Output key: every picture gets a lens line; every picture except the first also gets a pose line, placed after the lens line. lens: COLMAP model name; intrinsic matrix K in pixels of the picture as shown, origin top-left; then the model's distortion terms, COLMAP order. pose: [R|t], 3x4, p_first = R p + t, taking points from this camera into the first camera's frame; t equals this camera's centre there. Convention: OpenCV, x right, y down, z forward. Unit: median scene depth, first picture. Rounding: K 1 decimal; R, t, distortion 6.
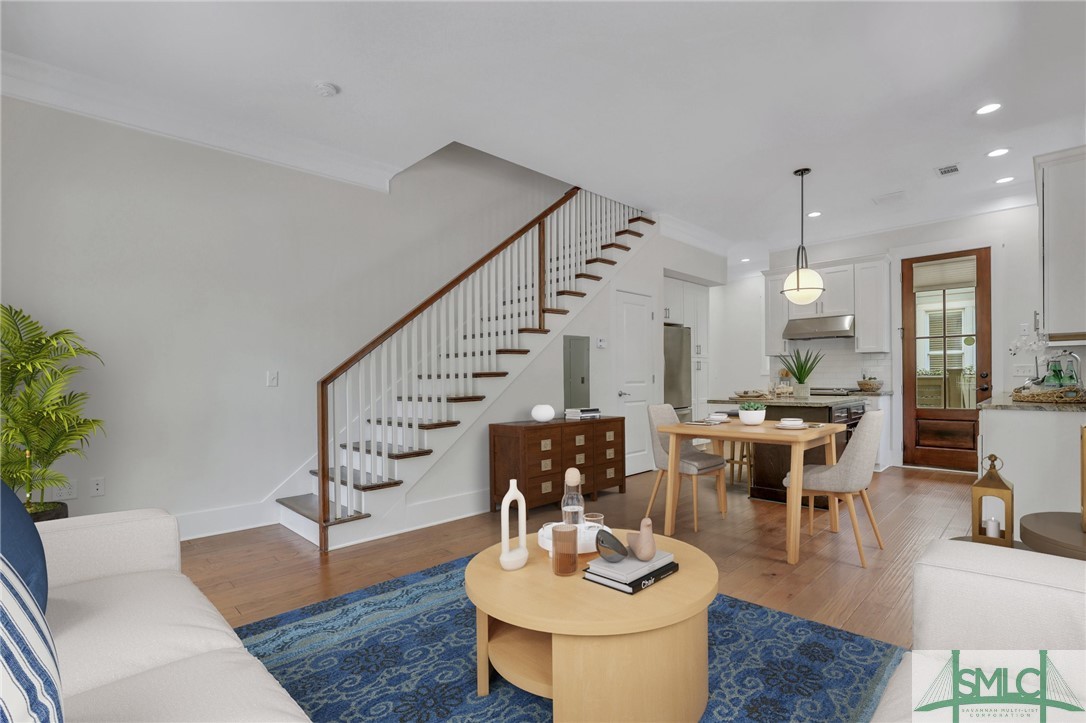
lens RADIAL K [[511.9, 0, 536.1], [0, 511.9, 370.6], [0, 0, 1]] dist [-0.023797, -0.000521]
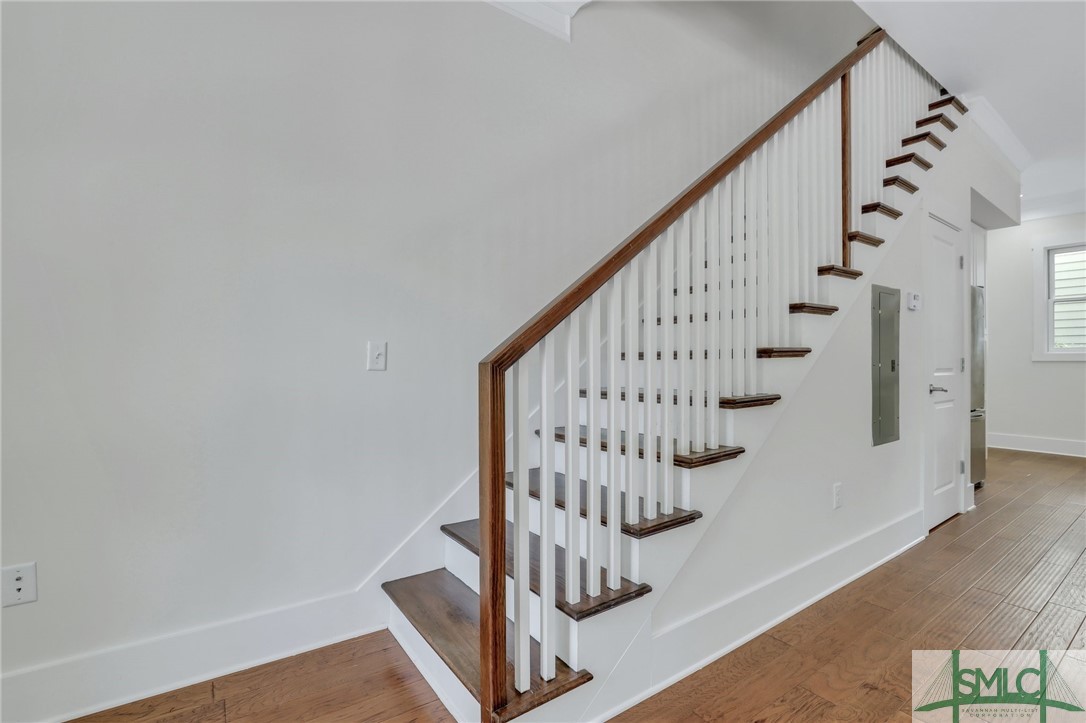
lens RADIAL K [[511.9, 0, 549.1], [0, 511.9, 358.1], [0, 0, 1]] dist [-0.023797, -0.000521]
pose [[0.987890, 0.011255, -0.154745, -0.232809], [-0.009809, 0.999901, 0.010106, 0.010112], [0.154843, -0.008466, 0.987903, 0.451418]]
